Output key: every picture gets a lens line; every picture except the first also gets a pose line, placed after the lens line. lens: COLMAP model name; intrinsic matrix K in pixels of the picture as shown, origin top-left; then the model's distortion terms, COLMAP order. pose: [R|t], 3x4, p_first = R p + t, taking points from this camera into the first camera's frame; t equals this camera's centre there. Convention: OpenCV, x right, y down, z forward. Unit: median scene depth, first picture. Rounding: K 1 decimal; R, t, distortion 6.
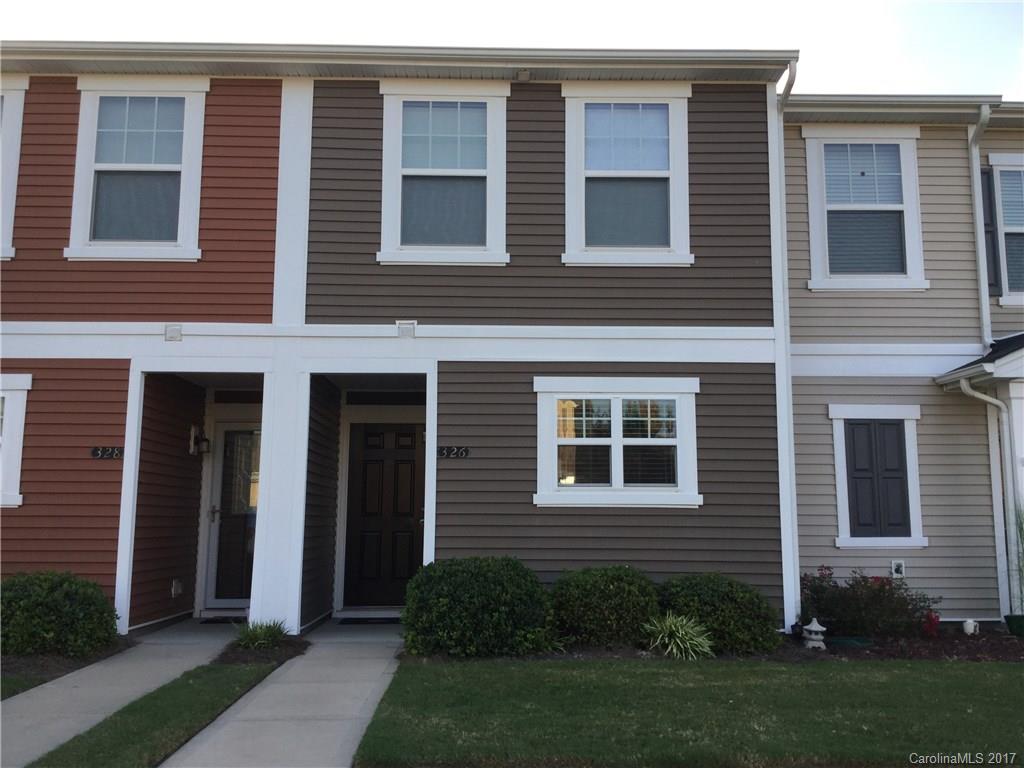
lens RADIAL K [[917.8, 0, 509.5], [0, 917.8, 382.1], [0, 0, 1]] dist [0.088616, -0.157882]
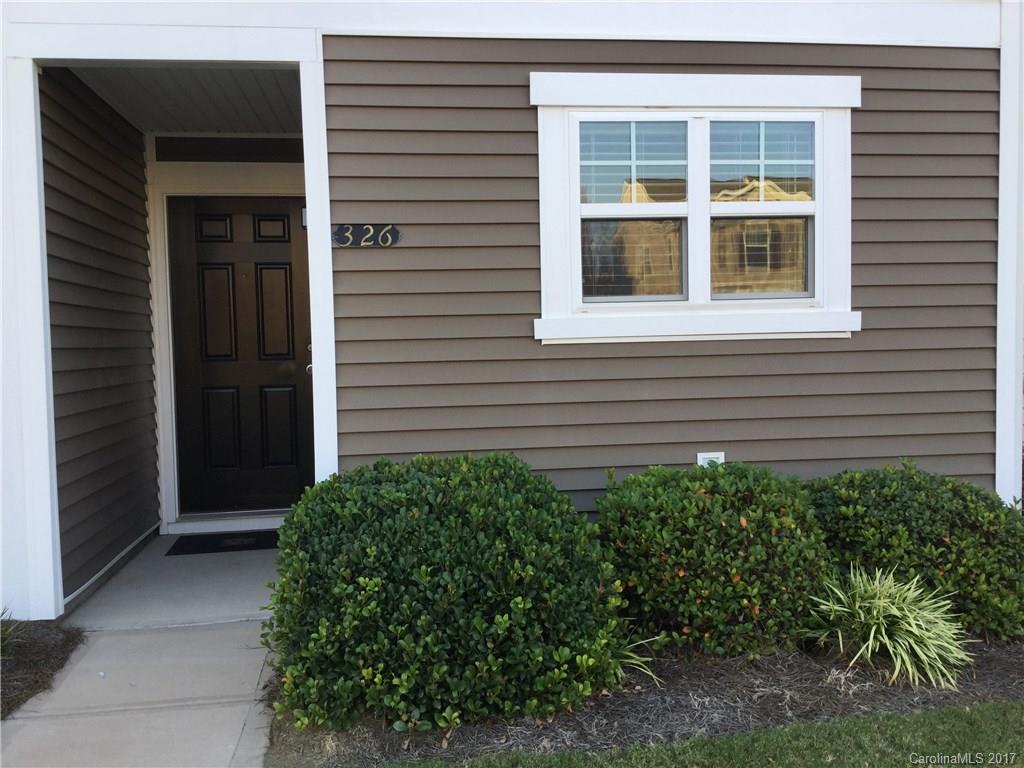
lens RADIAL K [[917.8, 0, 509.8], [0, 917.8, 385.9], [0, 0, 1]] dist [0.088616, -0.157882]
pose [[0.992958, -0.031833, 0.114112, -0.044839], [0.008462, 0.979819, 0.199705, 0.058418], [-0.118166, -0.197333, 0.973189, 0.514963]]
